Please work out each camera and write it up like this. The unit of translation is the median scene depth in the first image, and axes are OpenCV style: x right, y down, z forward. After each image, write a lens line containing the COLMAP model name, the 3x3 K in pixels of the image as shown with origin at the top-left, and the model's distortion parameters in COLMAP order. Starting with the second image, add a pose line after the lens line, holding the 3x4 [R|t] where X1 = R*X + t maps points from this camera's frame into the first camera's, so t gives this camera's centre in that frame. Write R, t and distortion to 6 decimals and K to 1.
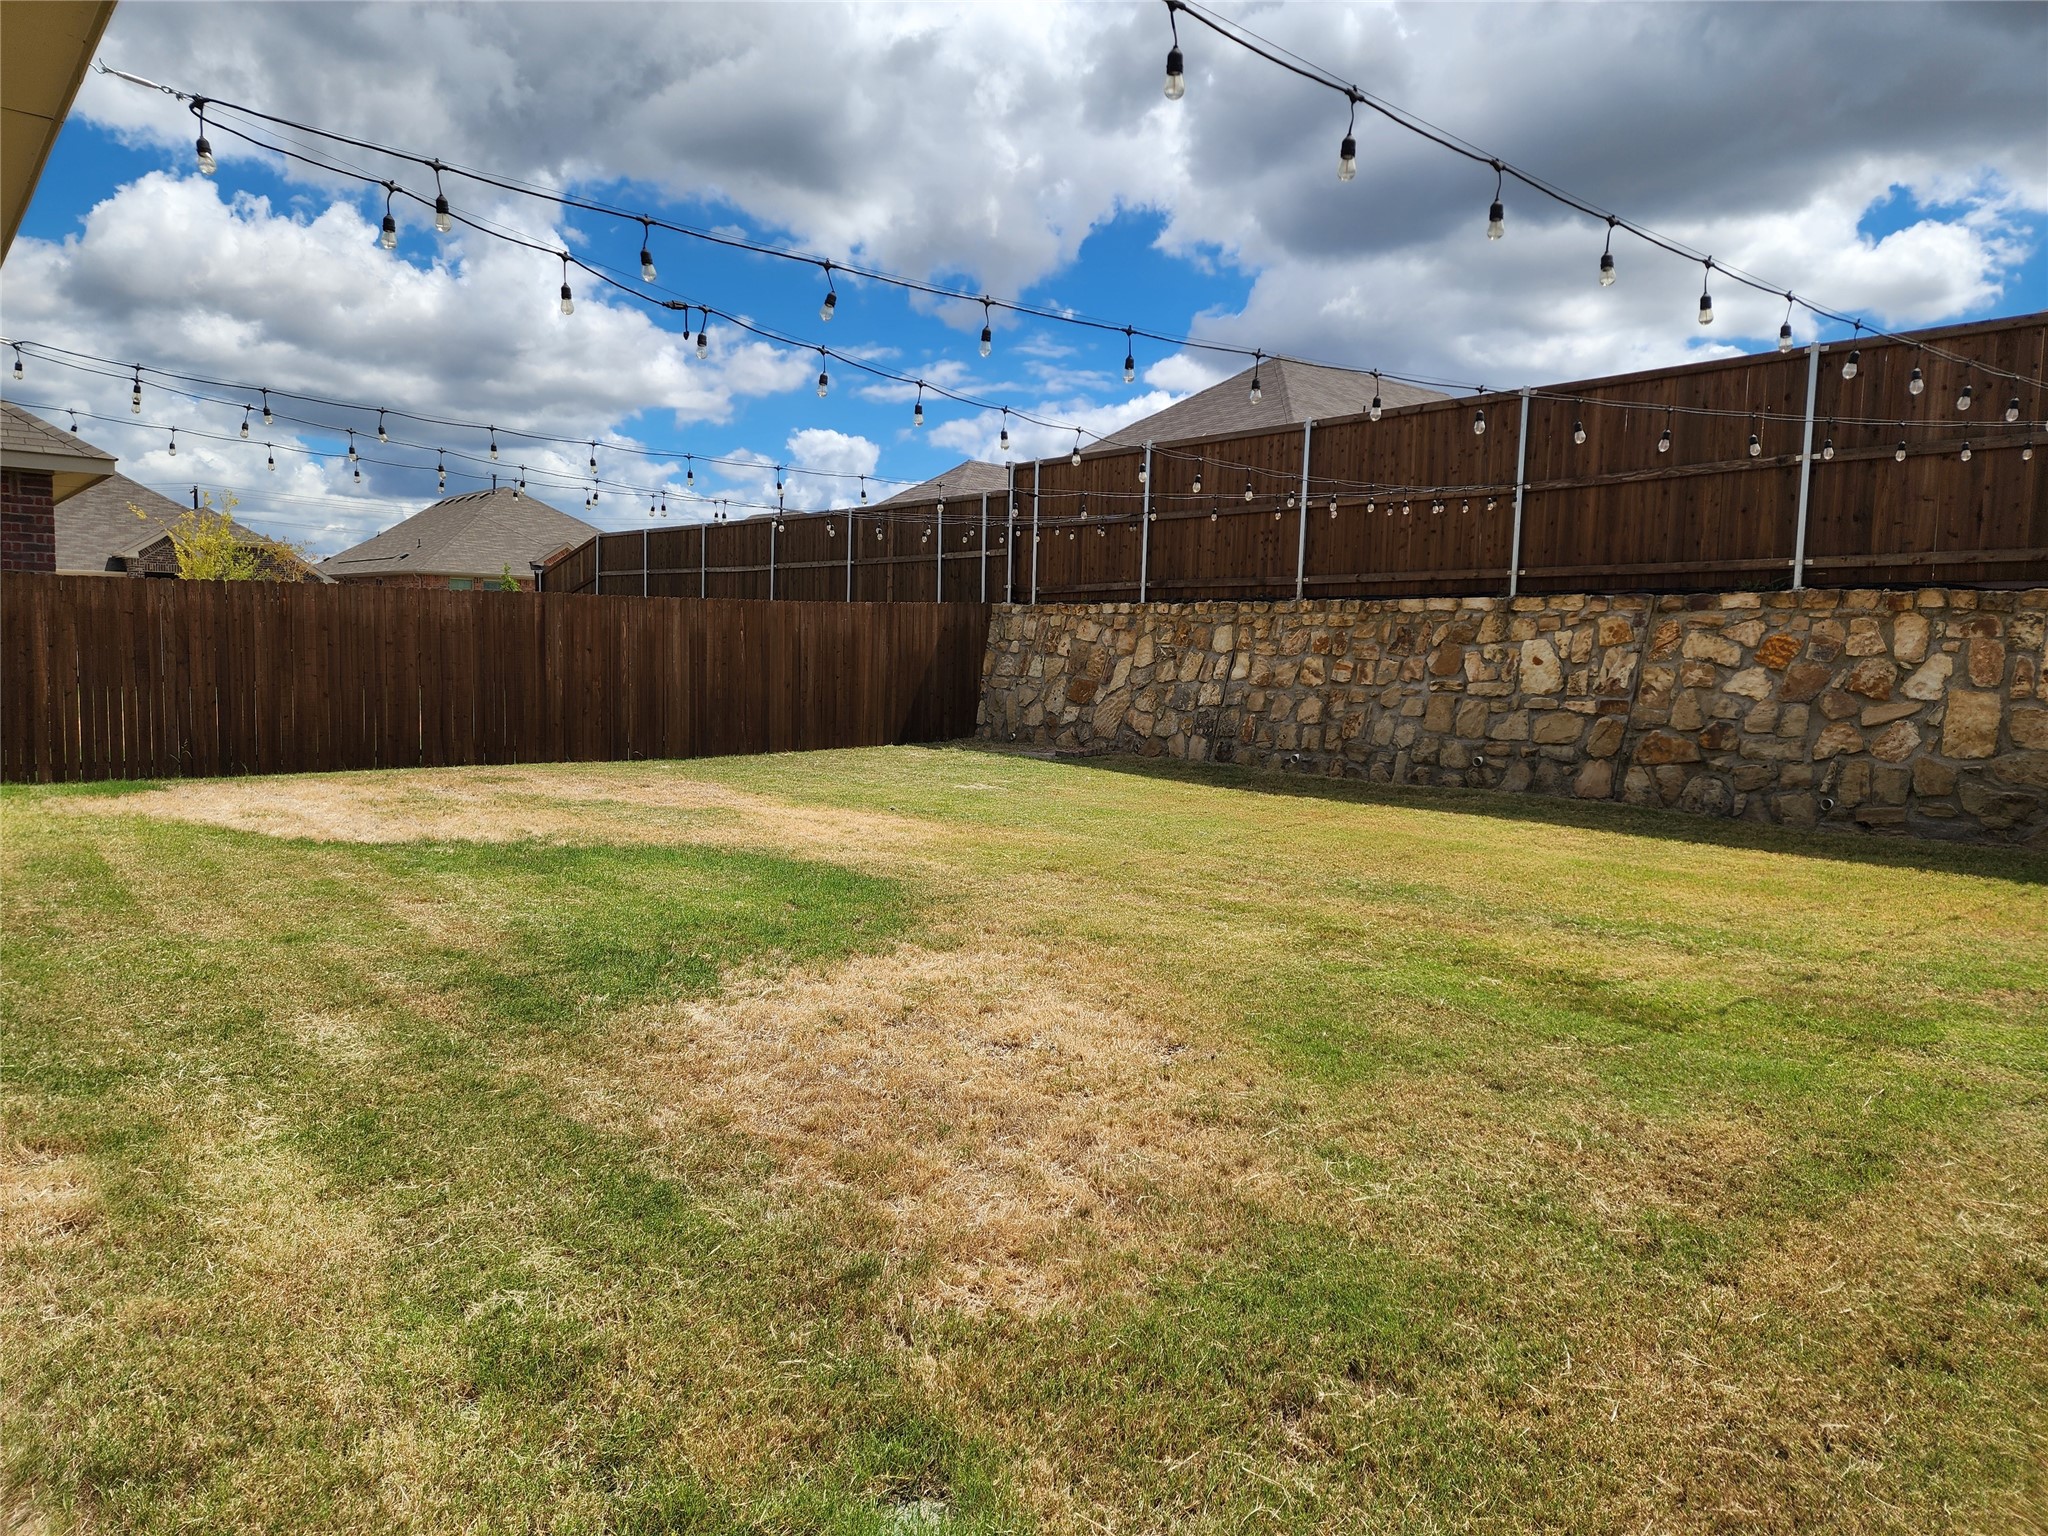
lens RADIAL K [[1379.2, 0, 1024.0], [0, 1379.2, 768.0], [0, 0, 1]] dist [0.103069, -0.083874]
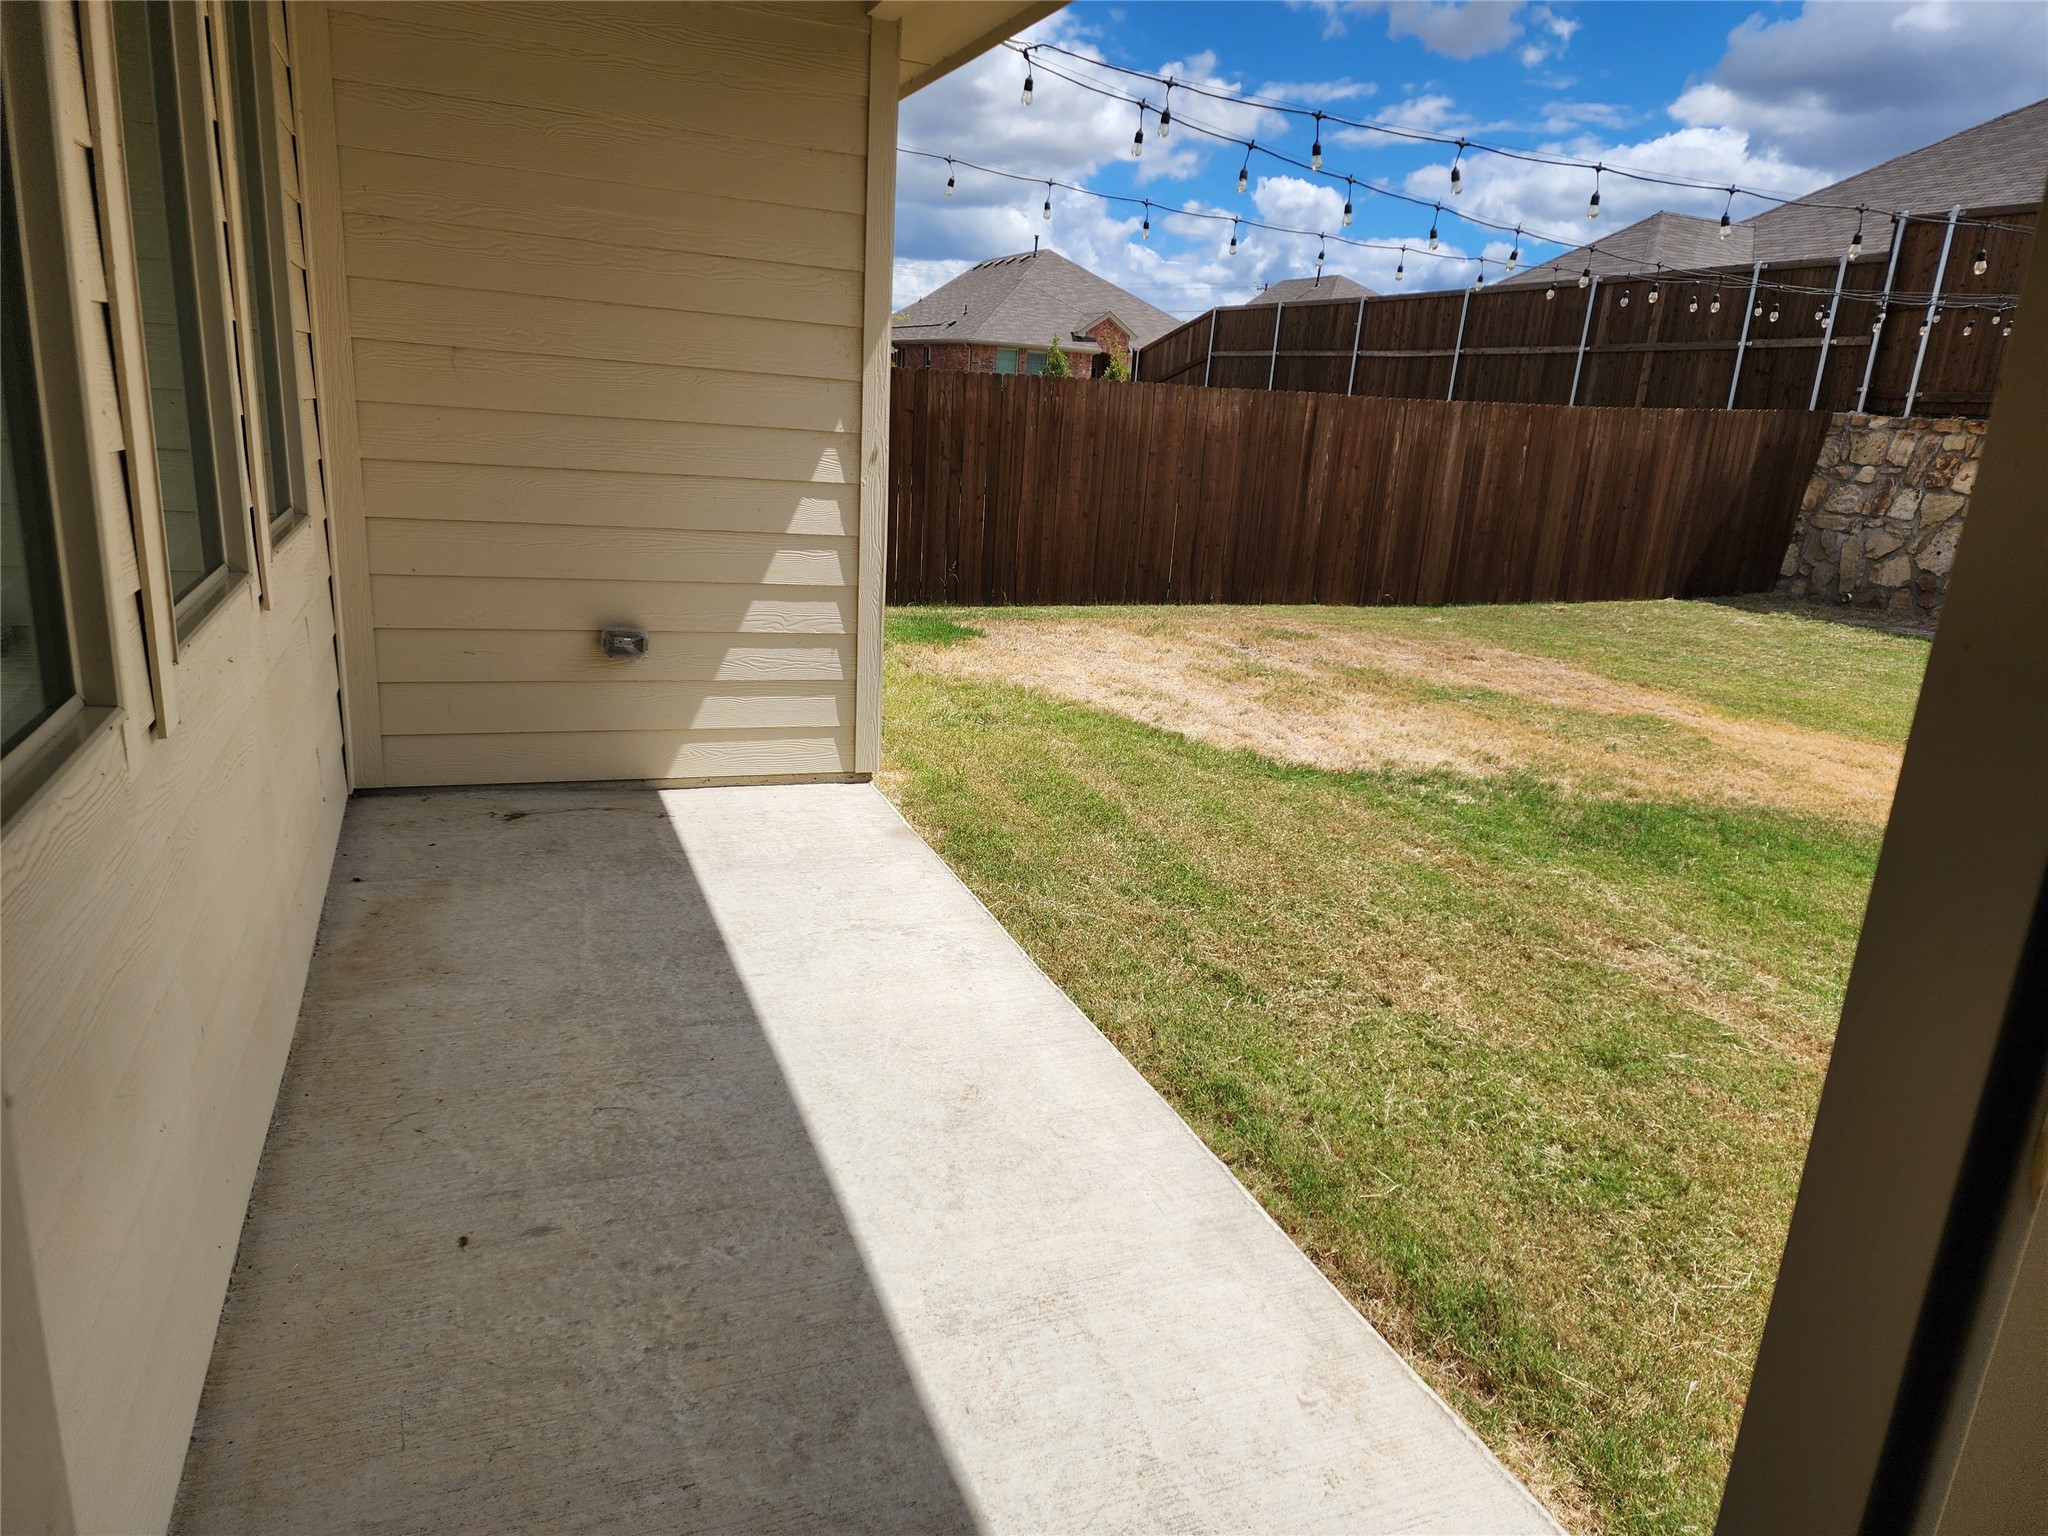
lens RADIAL K [[1379.2, 0, 1024.0], [0, 1379.2, 768.0], [0, 0, 1]] dist [0.103069, -0.083874]
pose [[0.951774, 0.116284, -0.283910, -0.209121], [-0.070348, 0.983449, 0.166970, -0.029187], [0.298627, -0.138946, 0.944201, 0.130430]]
